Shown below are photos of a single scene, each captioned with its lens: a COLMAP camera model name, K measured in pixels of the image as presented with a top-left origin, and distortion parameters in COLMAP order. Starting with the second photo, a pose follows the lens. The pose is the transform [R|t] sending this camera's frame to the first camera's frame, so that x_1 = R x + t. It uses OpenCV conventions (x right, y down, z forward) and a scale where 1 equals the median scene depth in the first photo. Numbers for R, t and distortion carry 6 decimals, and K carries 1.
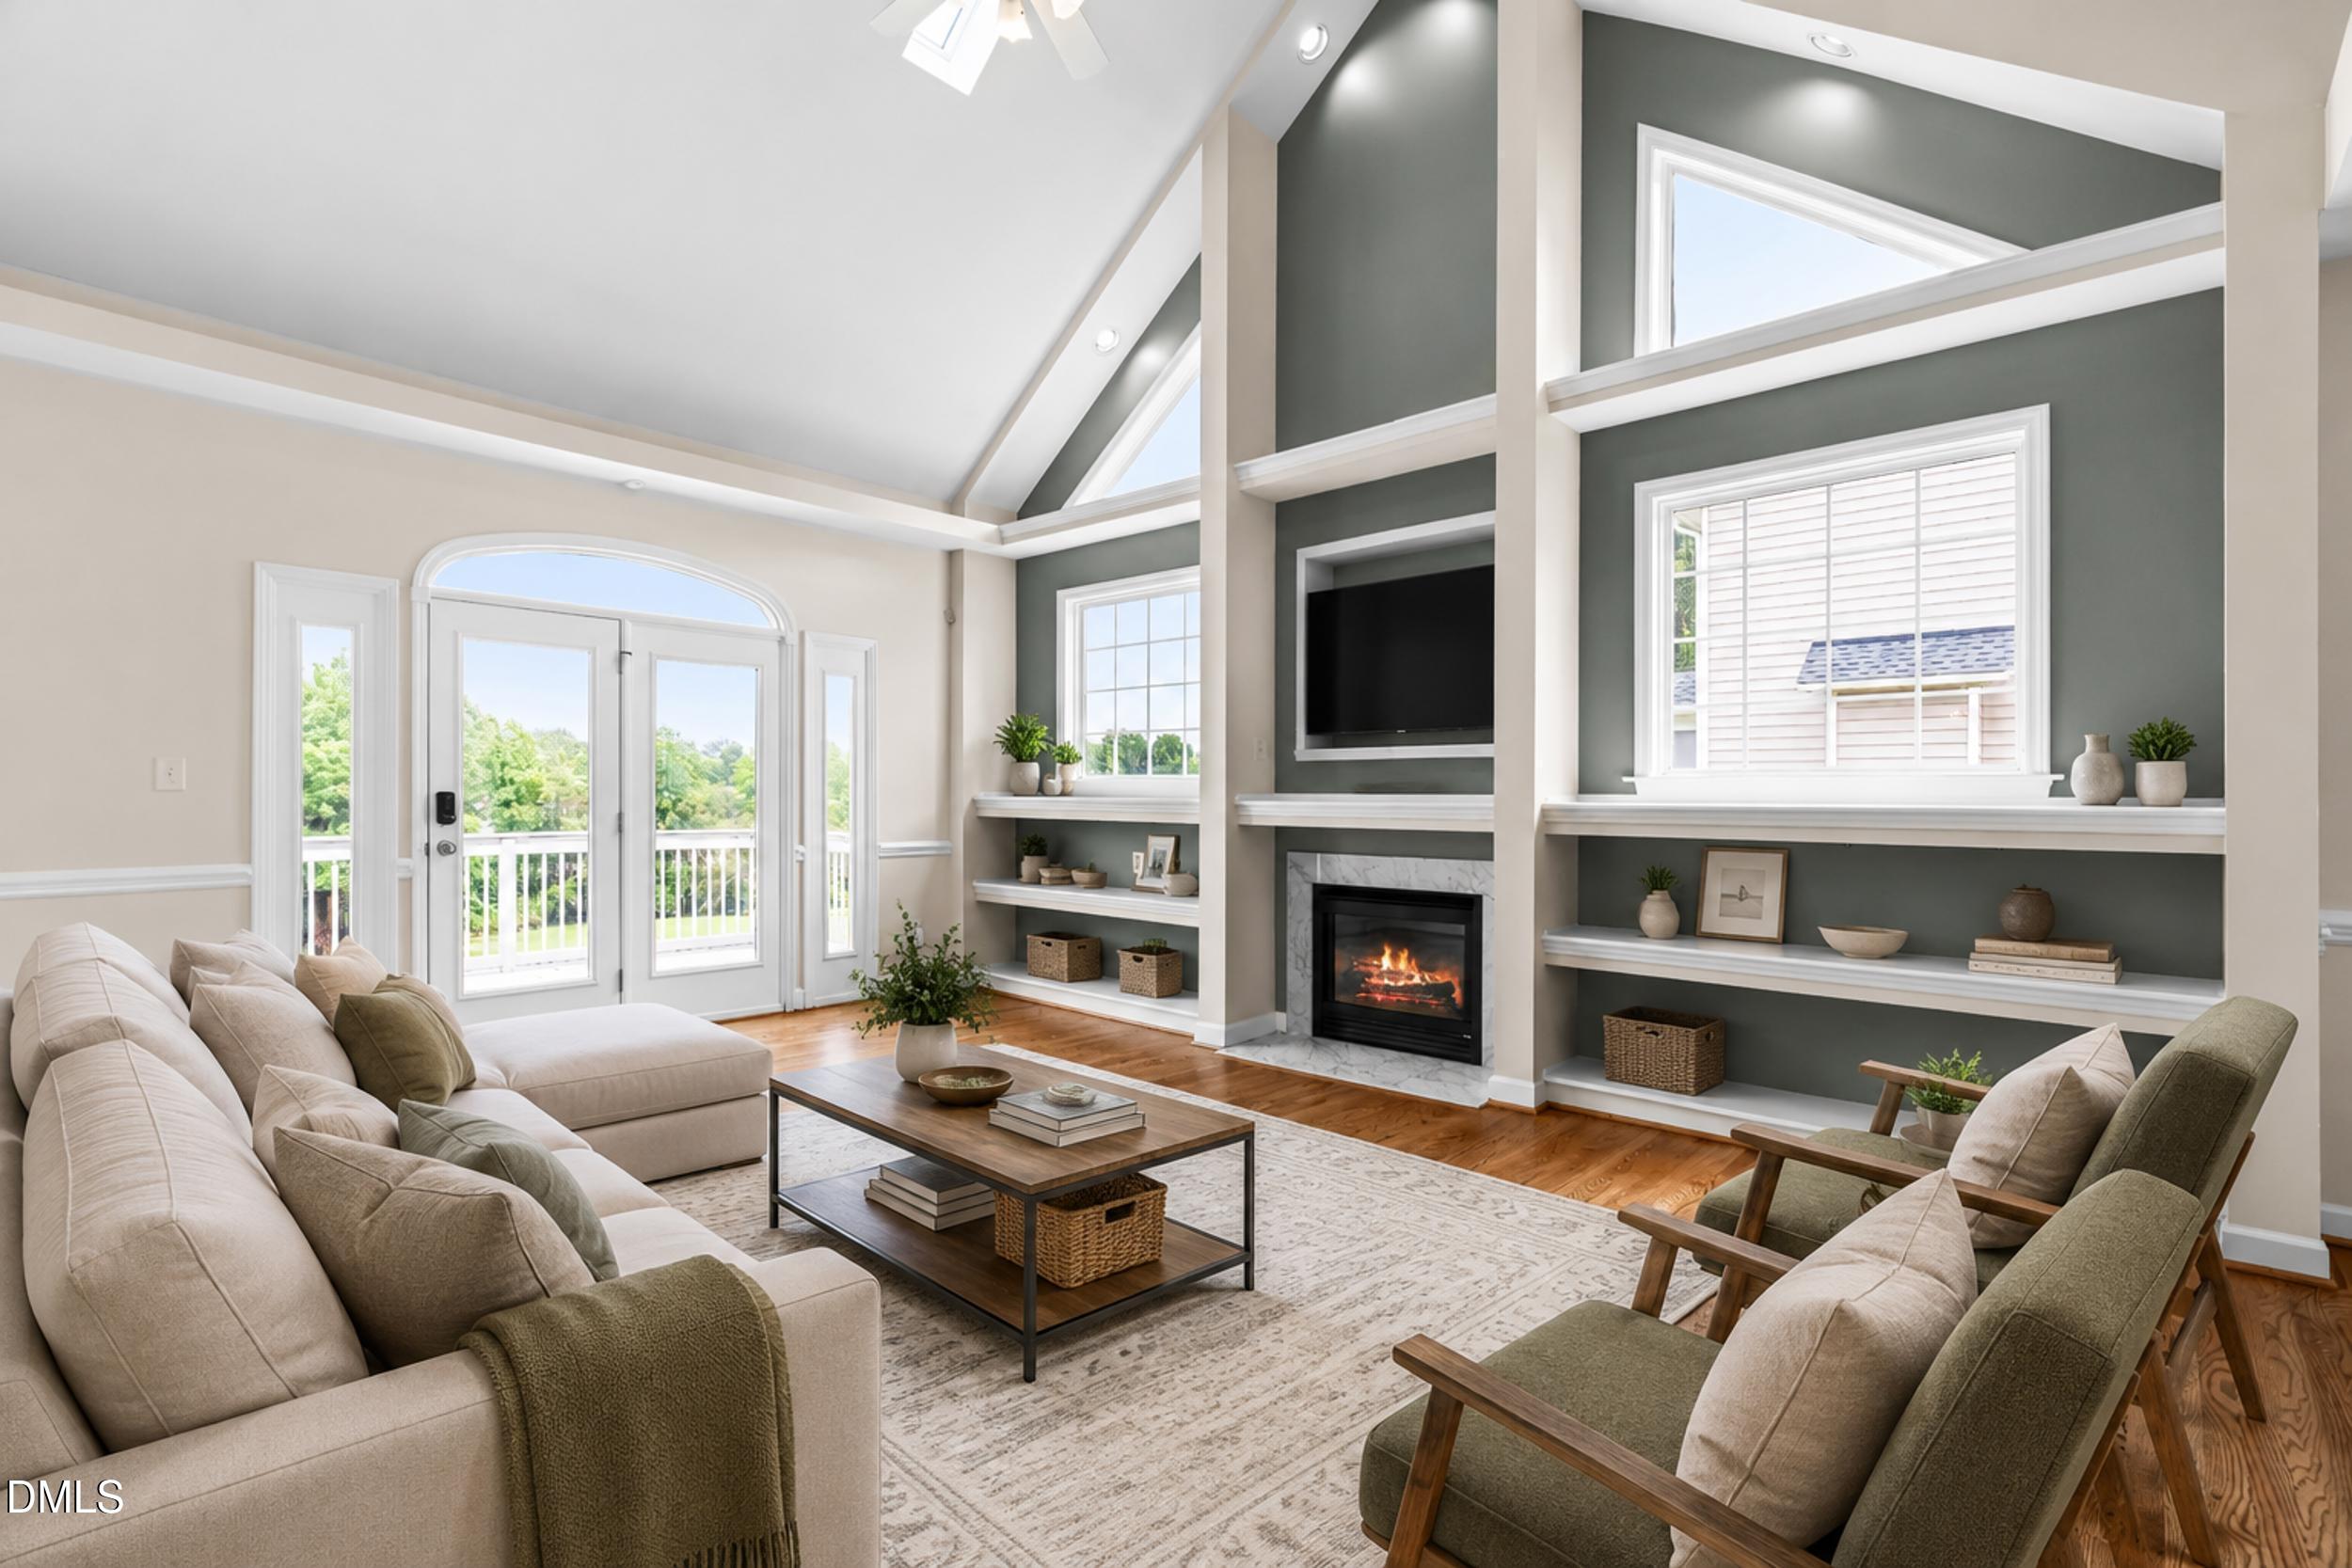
lens RADIAL K [[1069.9, 0, 1158.6], [0, 1069.9, 782.1], [0, 0, 1]] dist [-0.010647, 0.003041]
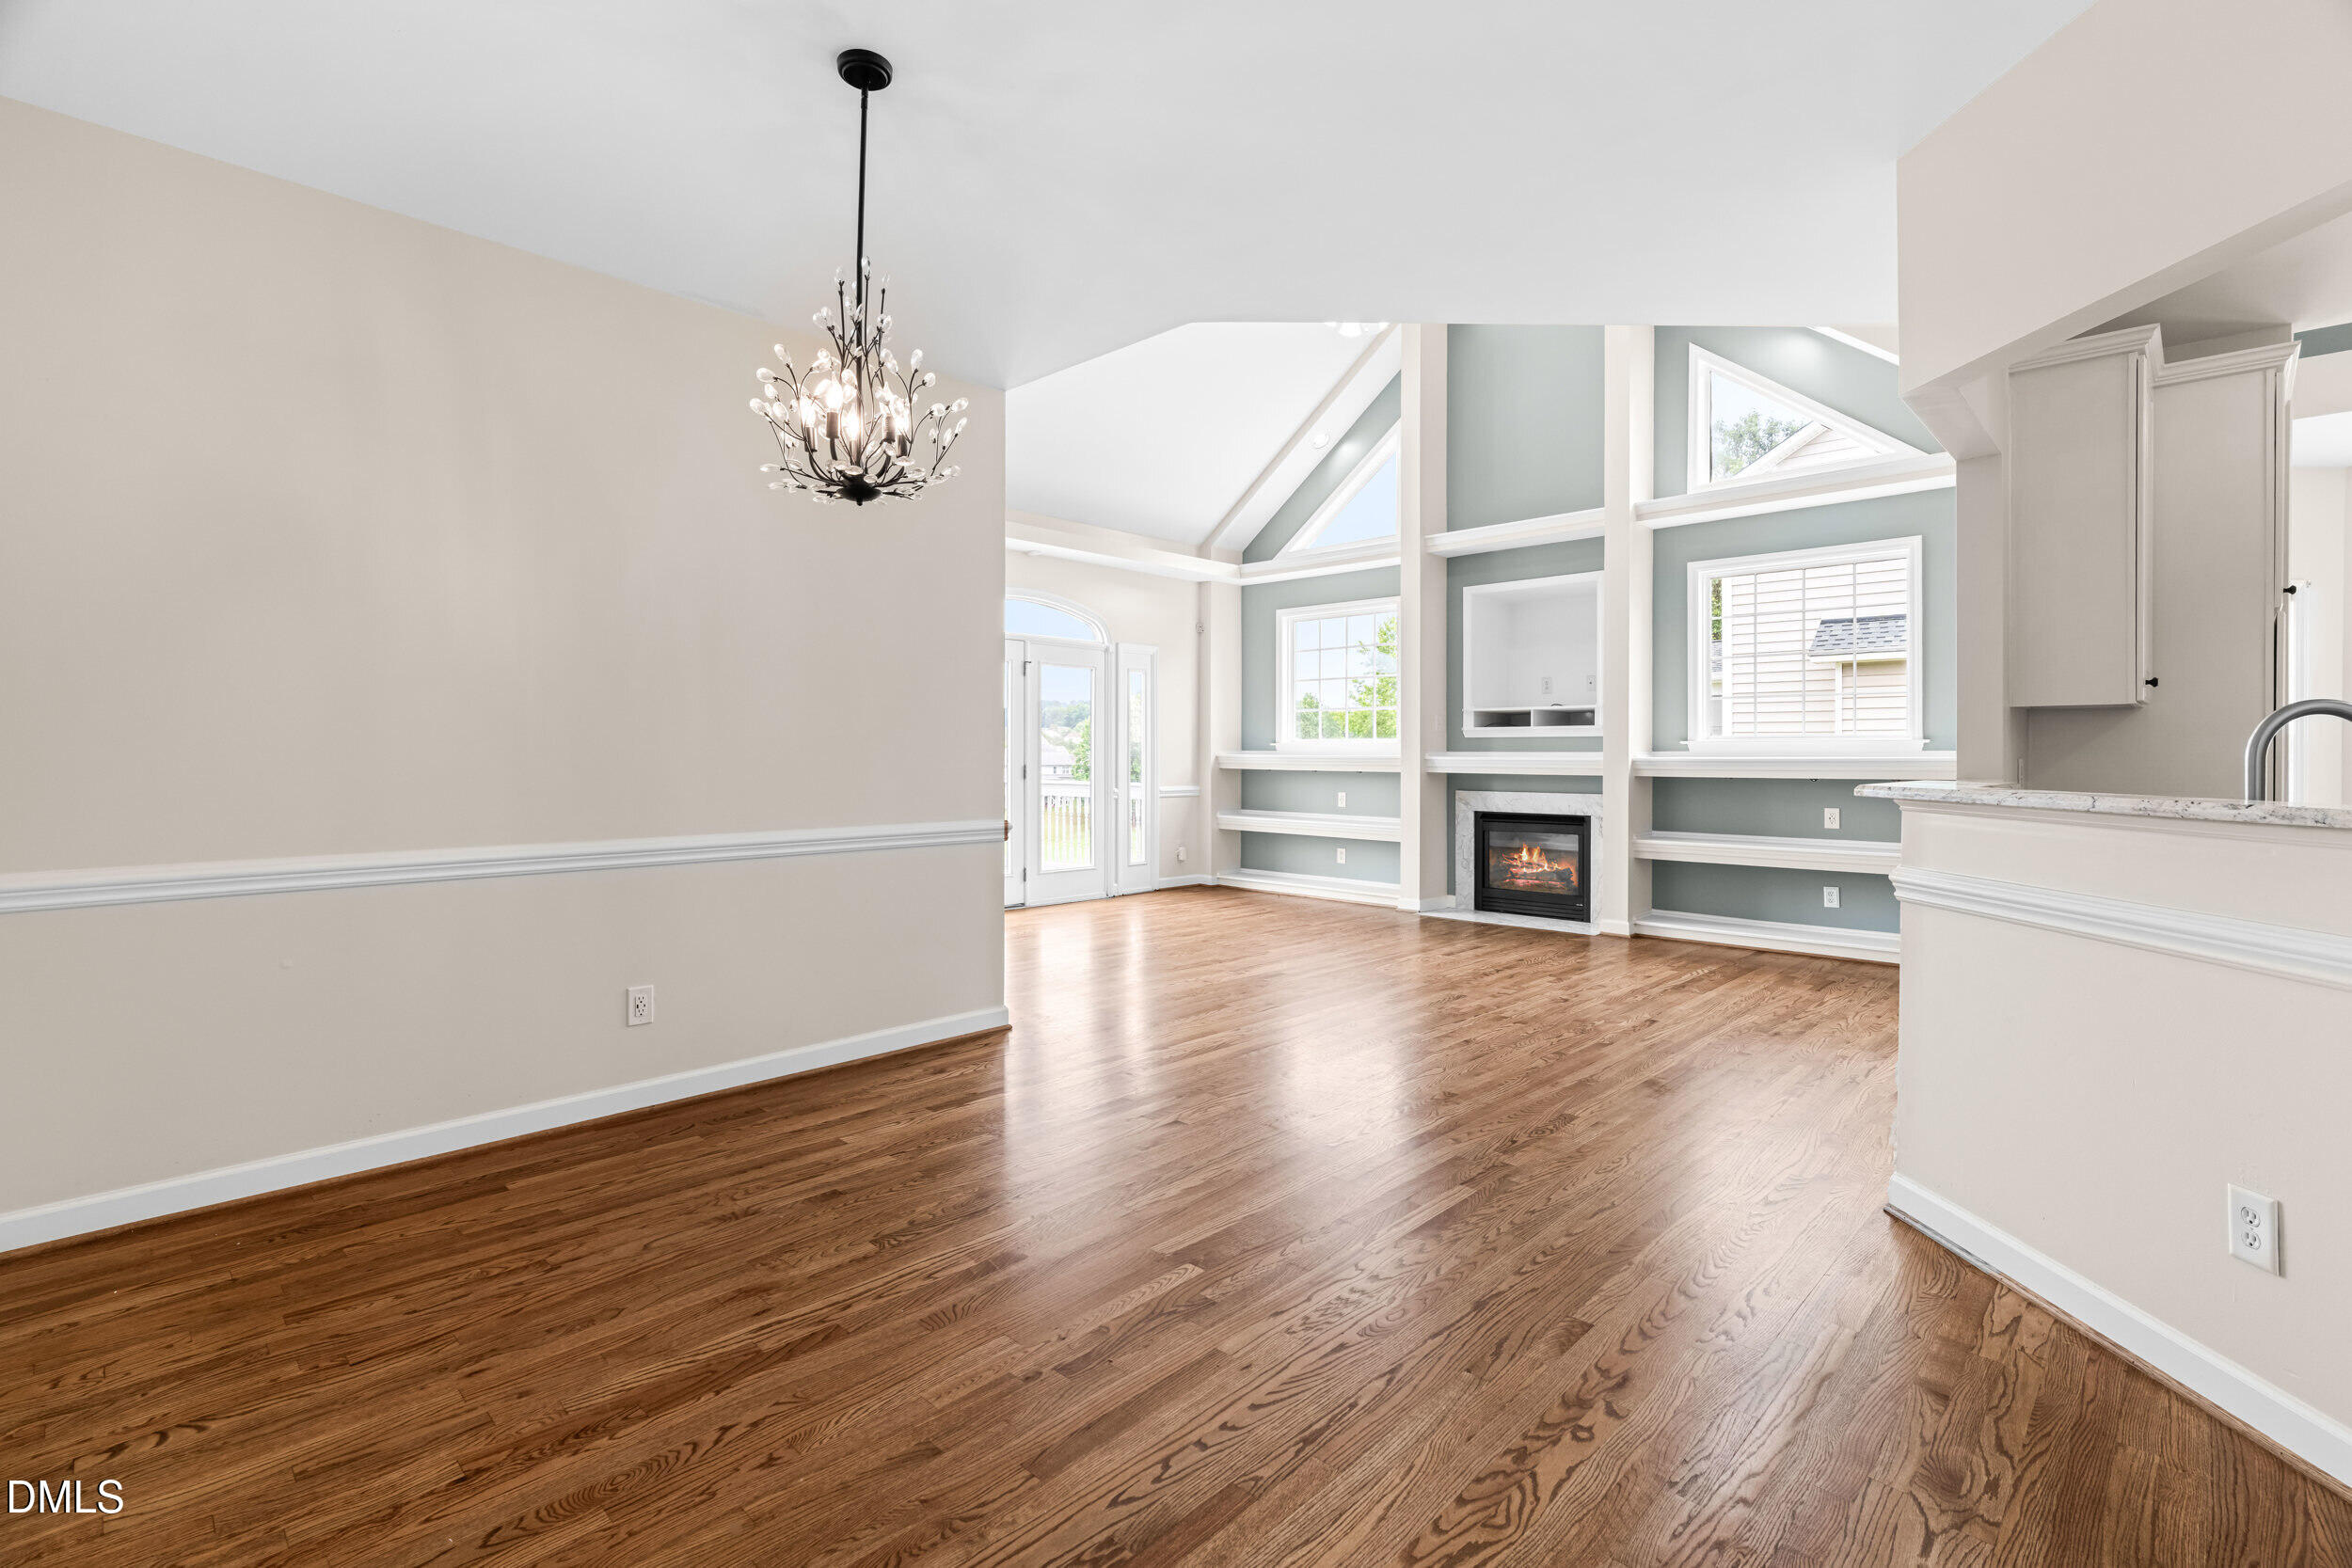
lens RADIAL K [[1069.9, 0, 1171.4], [0, 1069.9, 763.6], [0, 0, 1]] dist [-0.010647, 0.003041]
pose [[0.999860, -0.005131, -0.015949, -0.267179], [0.005509, 0.999702, 0.023779, -0.010554], [0.015822, -0.023863, 0.999590, -0.542640]]
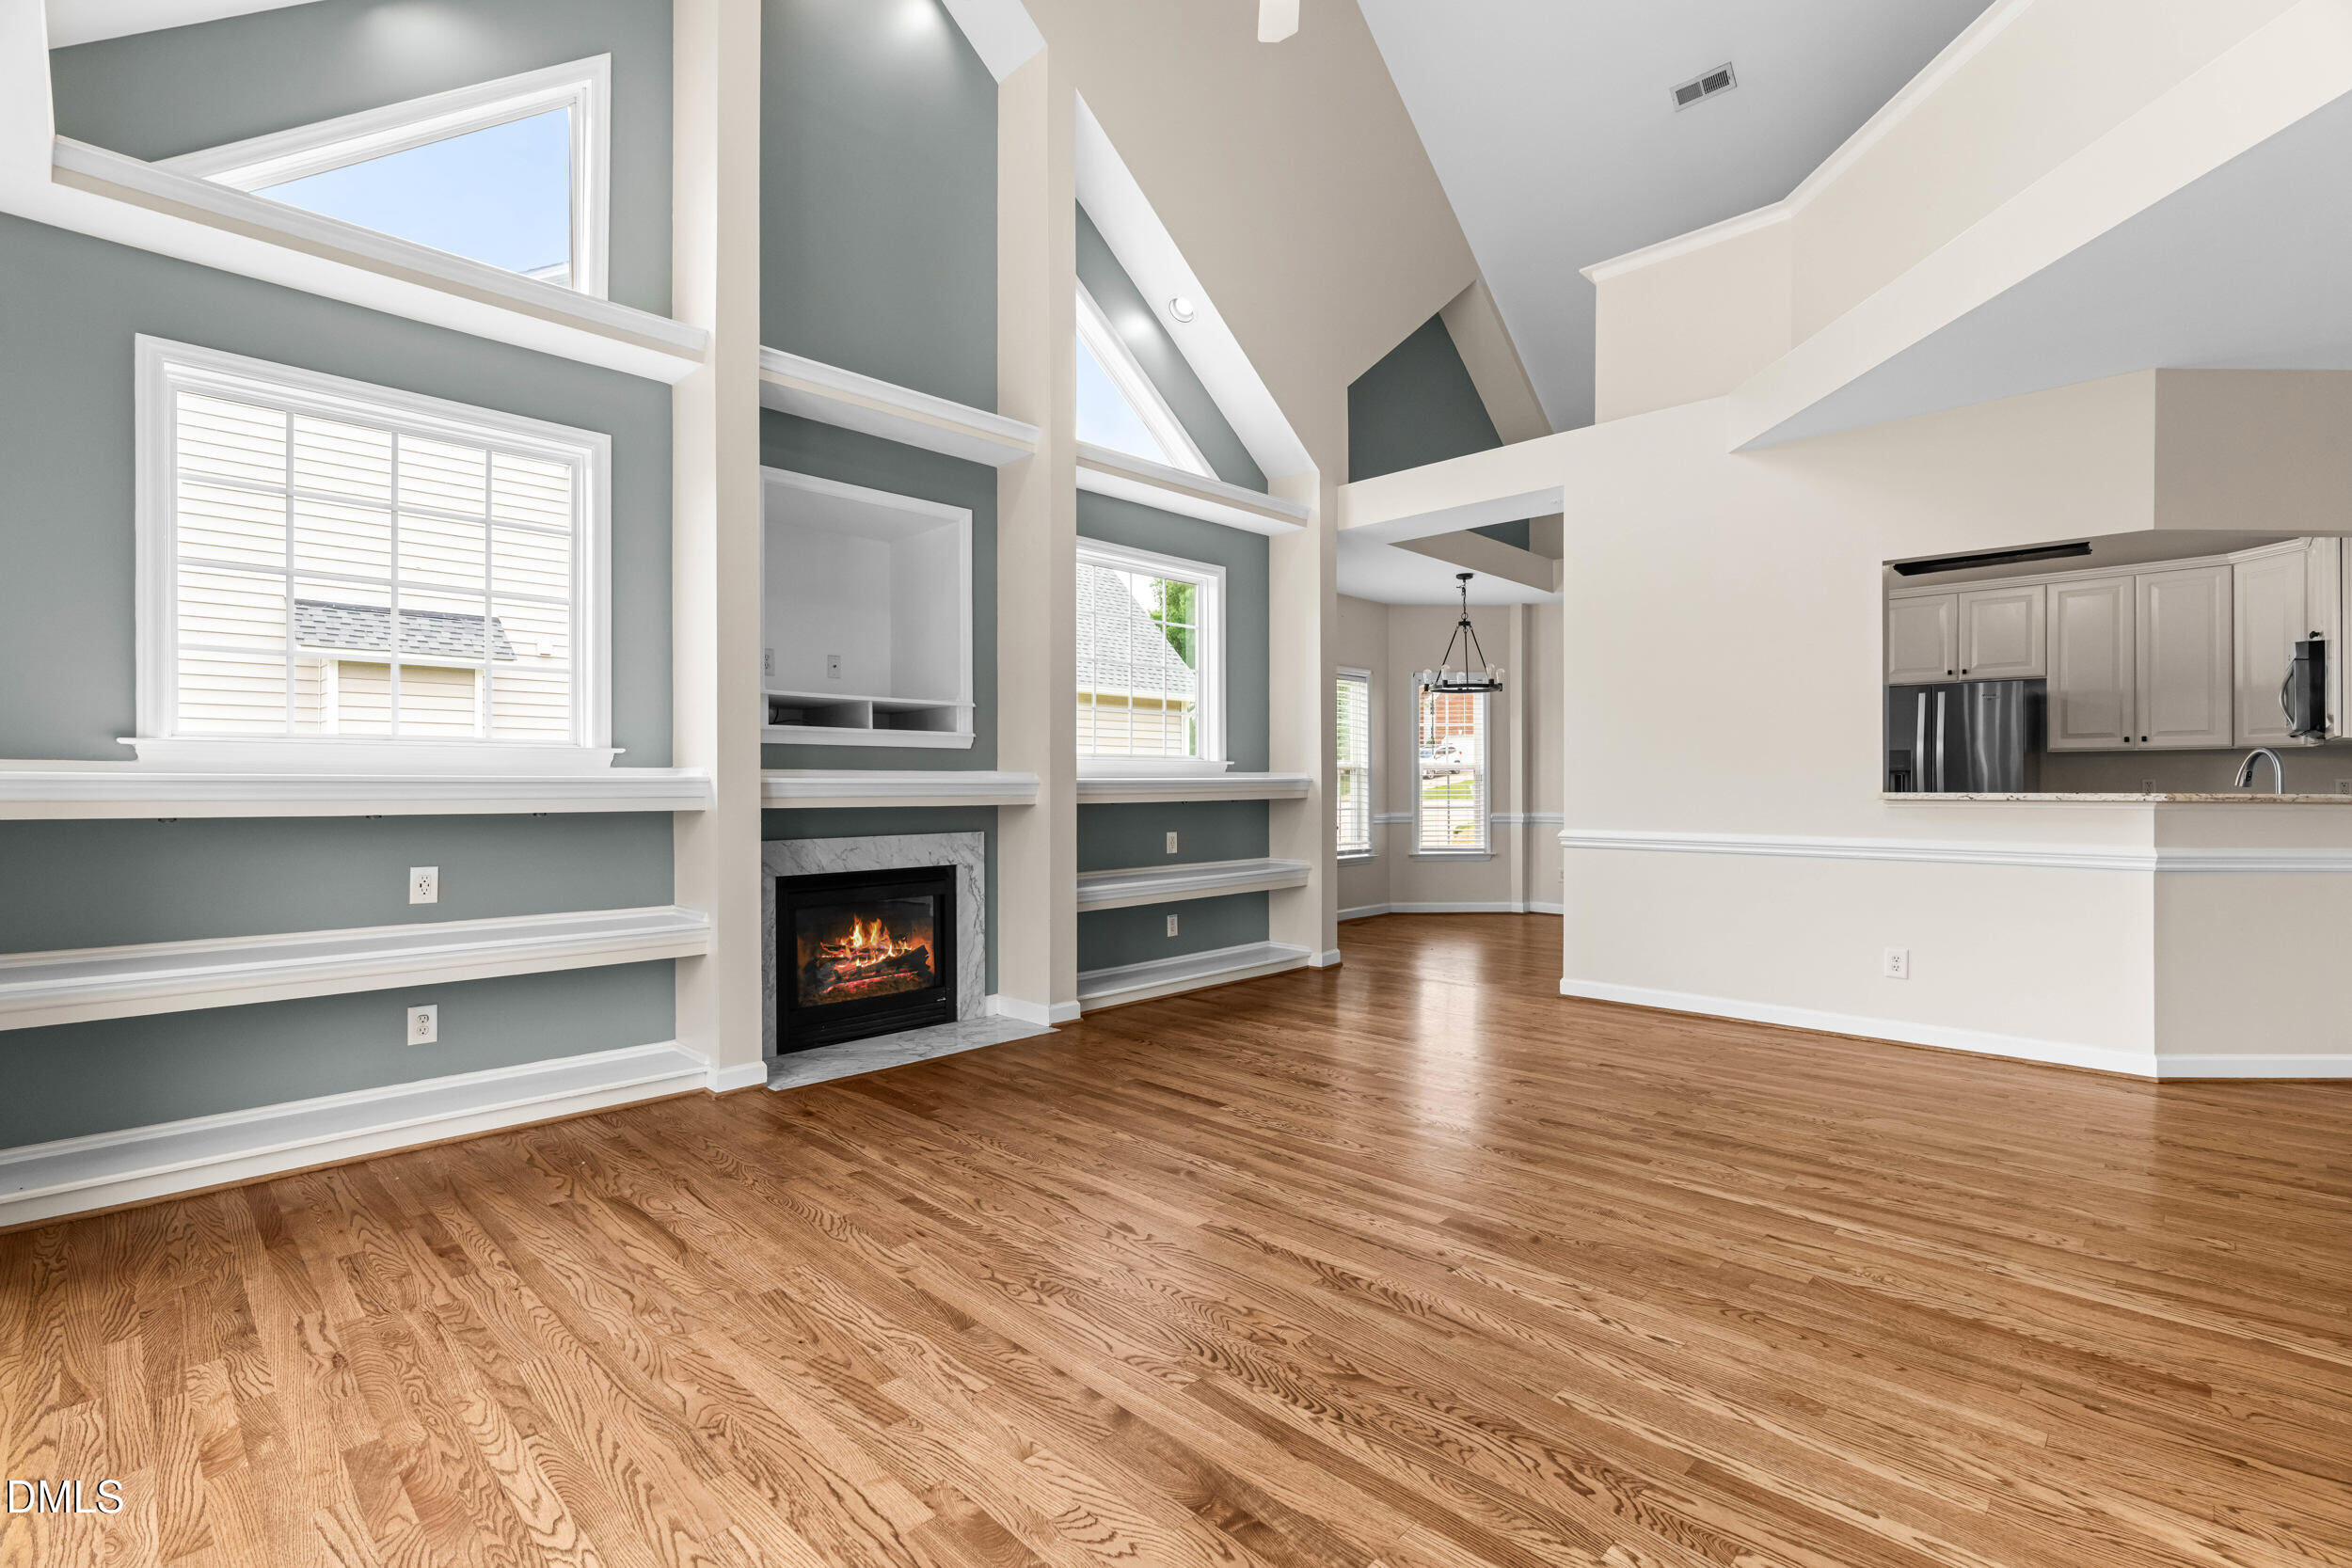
lens RADIAL K [[1069.9, 0, 1176.4], [0, 1069.9, 781.3], [0, 0, 1]] dist [-0.010647, 0.003041]
pose [[0.019752, -0.006174, 0.999786, -0.697469], [-0.015388, 0.999861, 0.006478, 0.011754], [-0.999686, -0.015512, 0.019654, 0.668528]]
